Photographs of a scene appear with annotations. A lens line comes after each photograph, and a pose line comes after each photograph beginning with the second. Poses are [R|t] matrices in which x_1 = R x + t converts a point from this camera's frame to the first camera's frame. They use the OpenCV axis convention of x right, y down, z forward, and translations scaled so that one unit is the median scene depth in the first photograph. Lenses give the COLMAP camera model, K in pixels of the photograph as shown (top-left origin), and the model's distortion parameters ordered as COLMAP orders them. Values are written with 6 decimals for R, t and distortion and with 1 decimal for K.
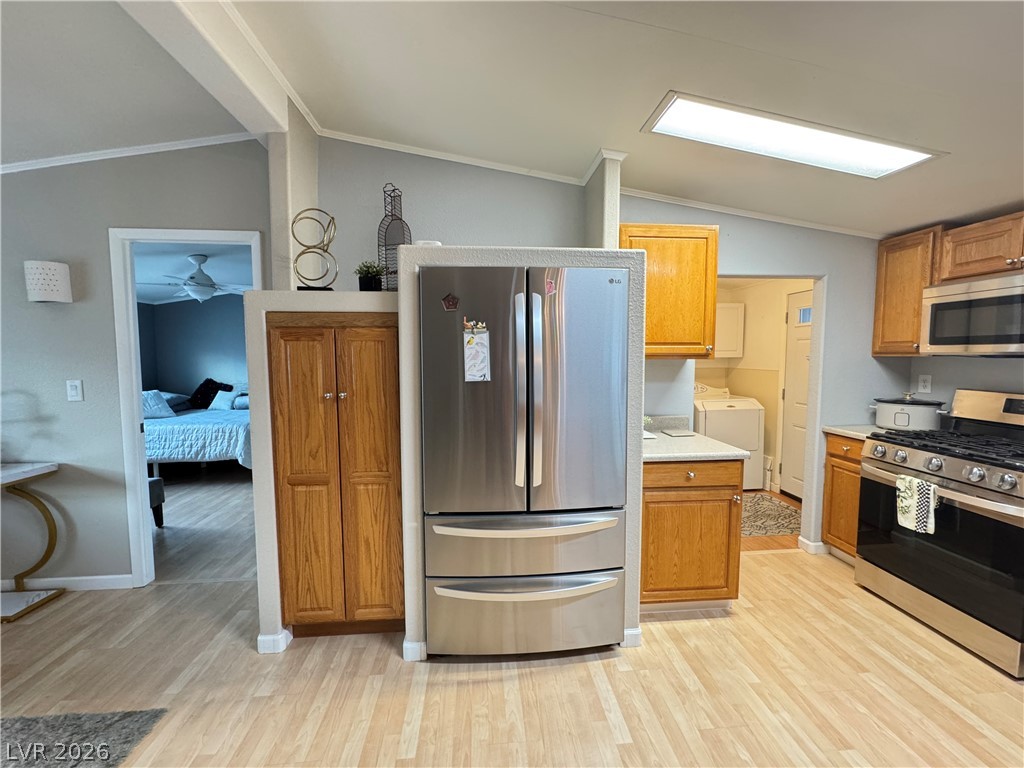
lens RADIAL K [[410.3, 0, 511.3], [0, 410.3, 384.2], [0, 0, 1]] dist [-0.003302, 0.000480]
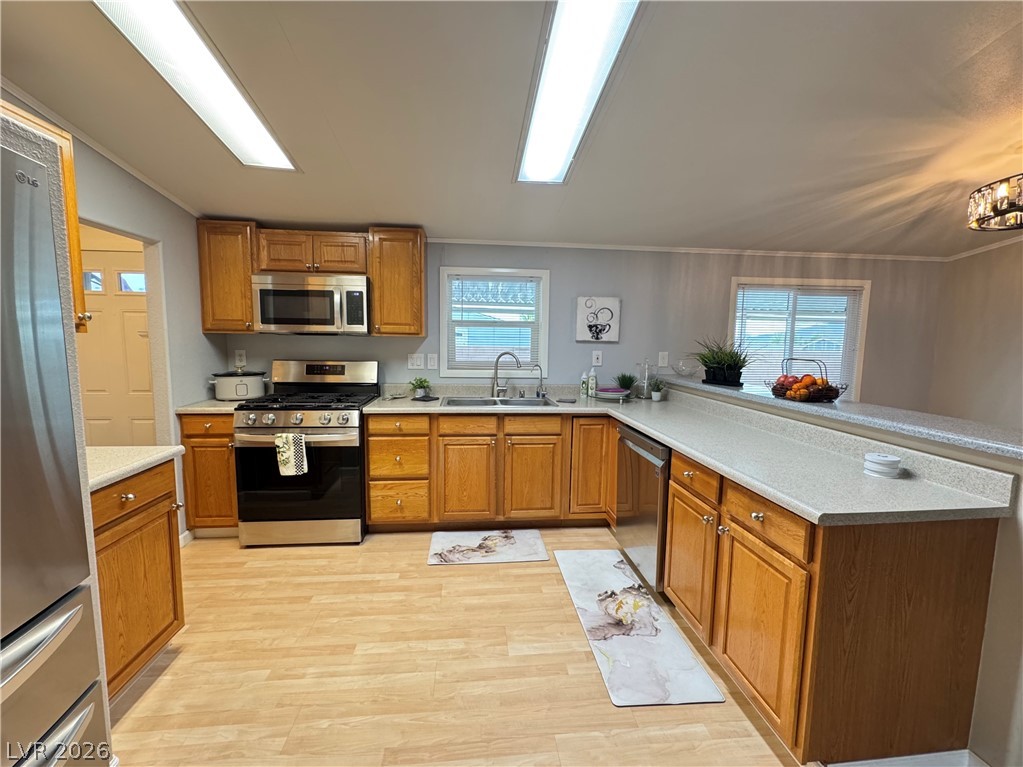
lens RADIAL K [[435.2, 0, 511.3], [0, 435.2, 383.7], [0, 0, 1]] dist [-0.002133, -0.000078]
pose [[-0.019151, -0.098739, 0.994929, -0.292631], [0.057389, 0.993362, 0.099688, -0.008600], [-0.998168, 0.059007, -0.013357, 0.340418]]
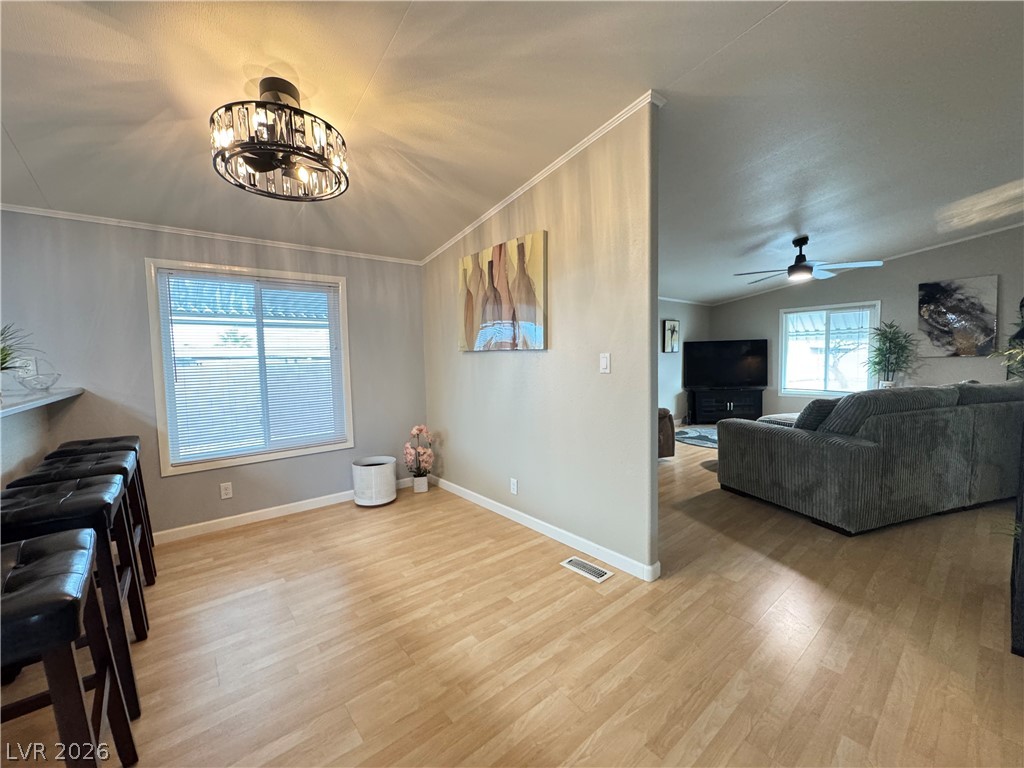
lens RADIAL K [[410.3, 0, 510.3], [0, 410.3, 382.4], [0, 0, 1]] dist [-0.003302, 0.000480]
pose [[-0.568495, -0.033415, 0.822008, -0.247798], [0.083634, 0.991651, 0.098152, 0.147098], [-0.818425, 0.124547, -0.560954, -0.758872]]
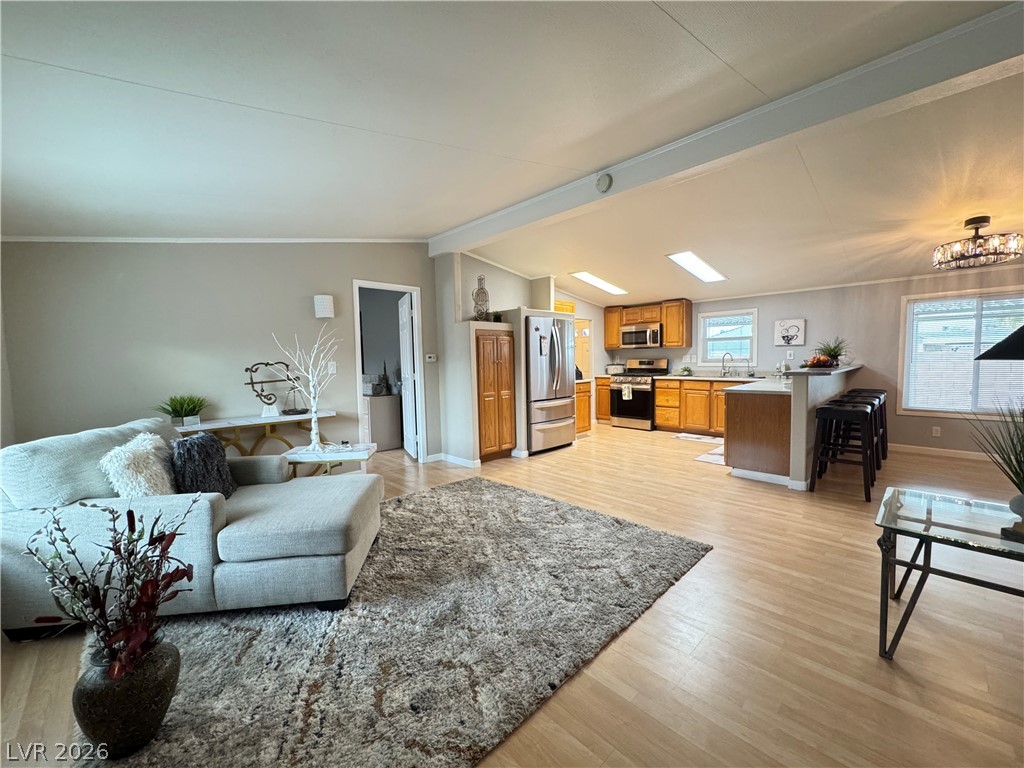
lens RADIAL K [[410.3, 0, 509.8], [0, 410.3, 386.5], [0, 0, 1]] dist [-0.003302, 0.000480]
pose [[0.773764, -0.057724, 0.630838, -1.832093], [0.064055, 0.997865, 0.012741, 0.140223], [-0.630227, 0.030550, 0.775810, -0.985048]]
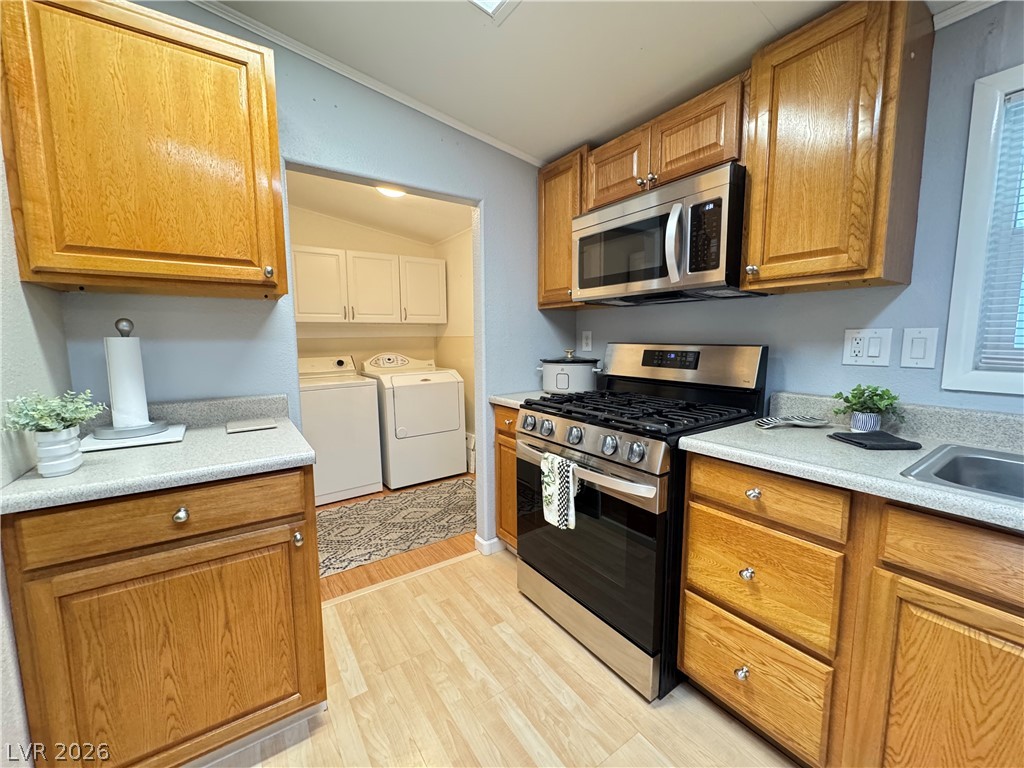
lens RADIAL K [[410.3, 0, 512.8], [0, 410.3, 384.4], [0, 0, 1]] dist [-0.003302, 0.000480]
pose [[0.867172, -0.056943, 0.494742, 0.541757], [0.037944, 0.998108, 0.048372, 0.057423], [-0.496561, -0.023175, 0.867693, 0.384241]]
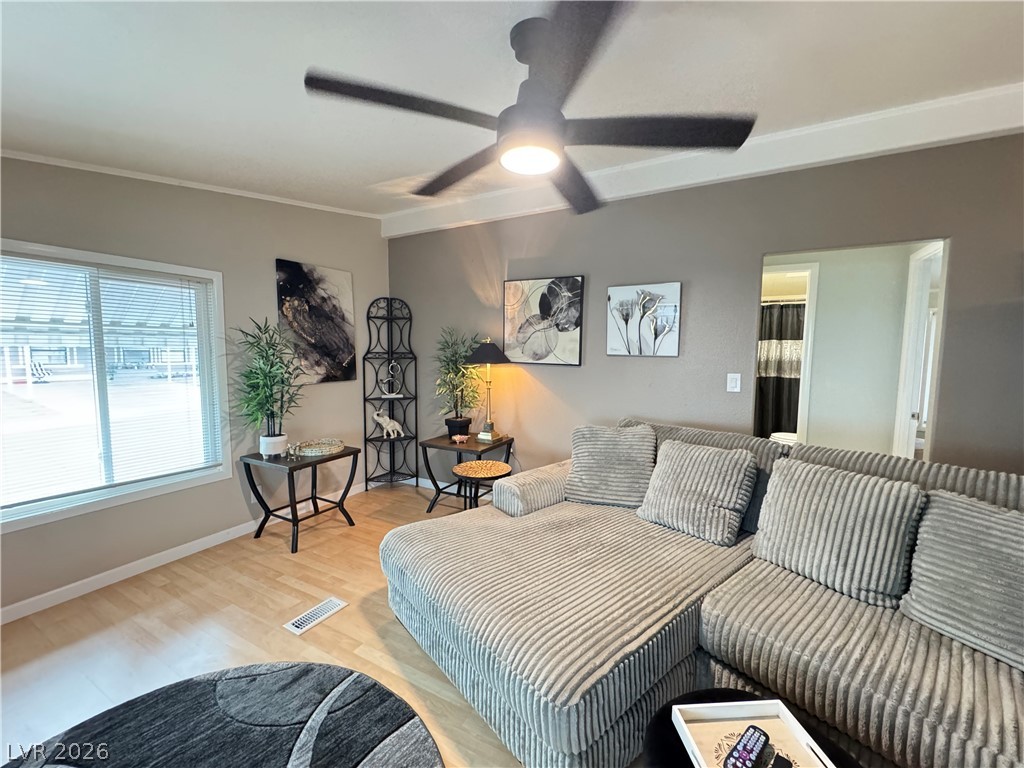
lens RADIAL K [[410.3, 0, 507.2], [0, 410.3, 385.0], [0, 0, 1]] dist [-0.003302, 0.000480]
pose [[-0.549155, 0.074612, -0.832383, 1.268326], [-0.061821, 0.989651, 0.129494, 0.209946], [0.833431, 0.122571, -0.538859, -2.904506]]
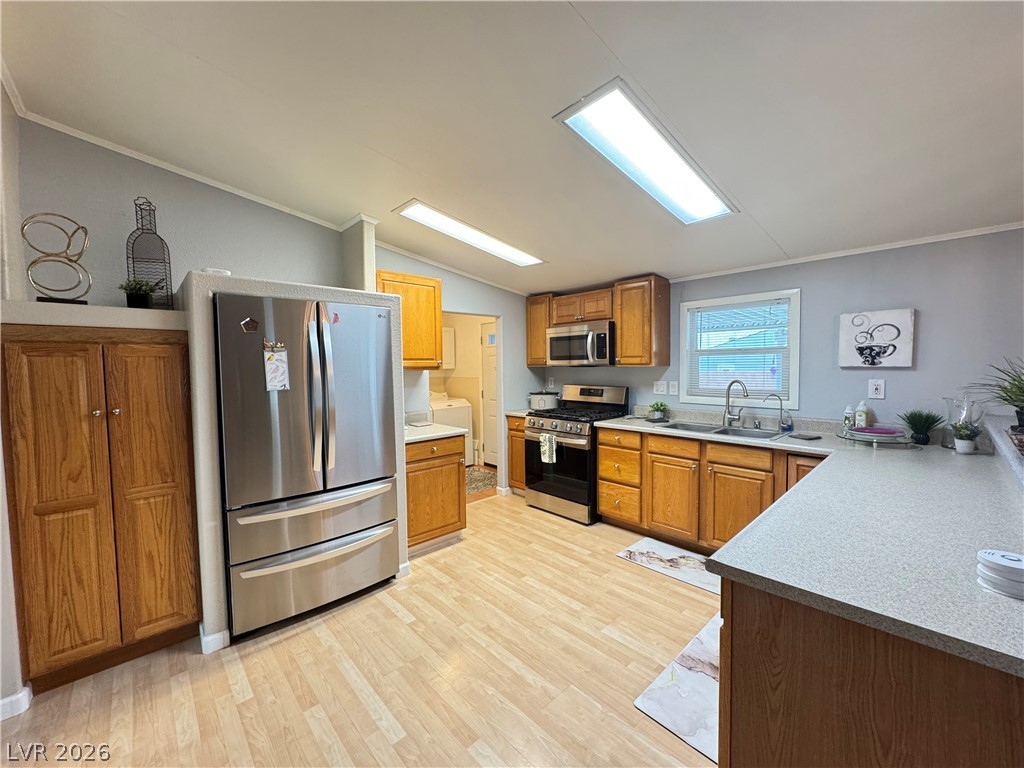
lens RADIAL K [[410.3, 0, 511.7], [0, 410.3, 384.7], [0, 0, 1]] dist [-0.003302, 0.000480]
pose [[0.785998, -0.036378, 0.617157, -0.239501], [0.054237, 0.998476, -0.010220, 0.021960], [-0.615845, 0.041506, 0.786773, -0.329660]]
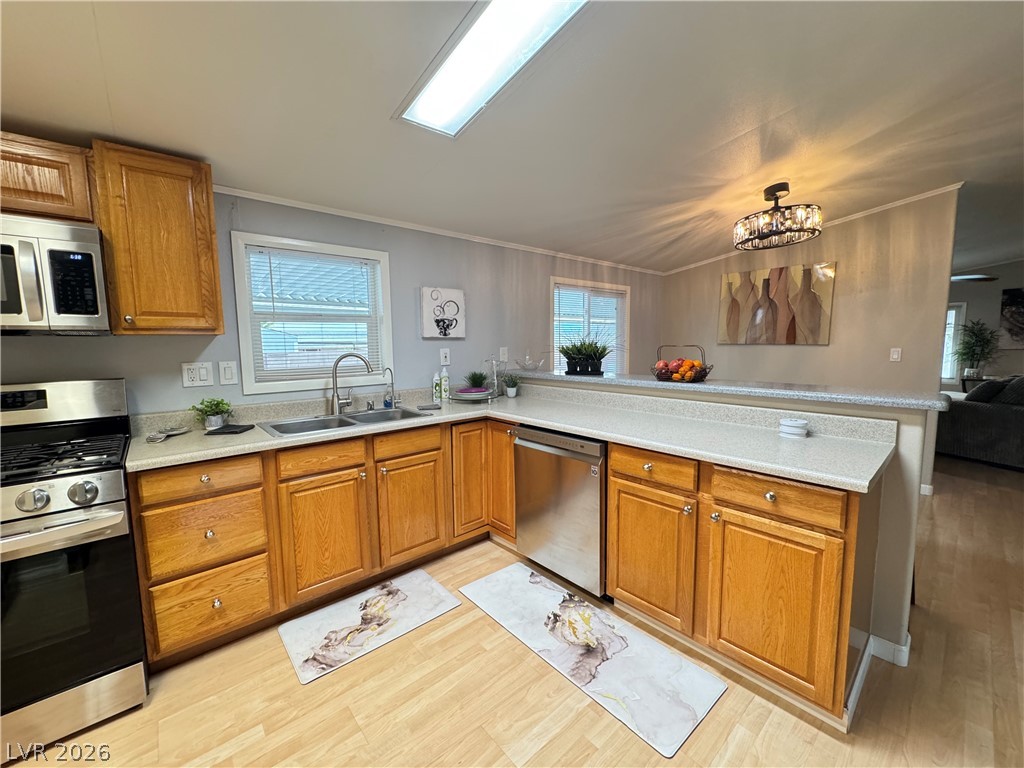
lens RADIAL K [[410.3, 0, 511.8], [0, 410.3, 383.7], [0, 0, 1]] dist [-0.003302, 0.000480]
pose [[-0.593583, -0.068107, 0.801886, 0.104915], [0.074592, 0.987467, 0.139084, -0.008186], [-0.801308, 0.142372, -0.581064, 0.644511]]
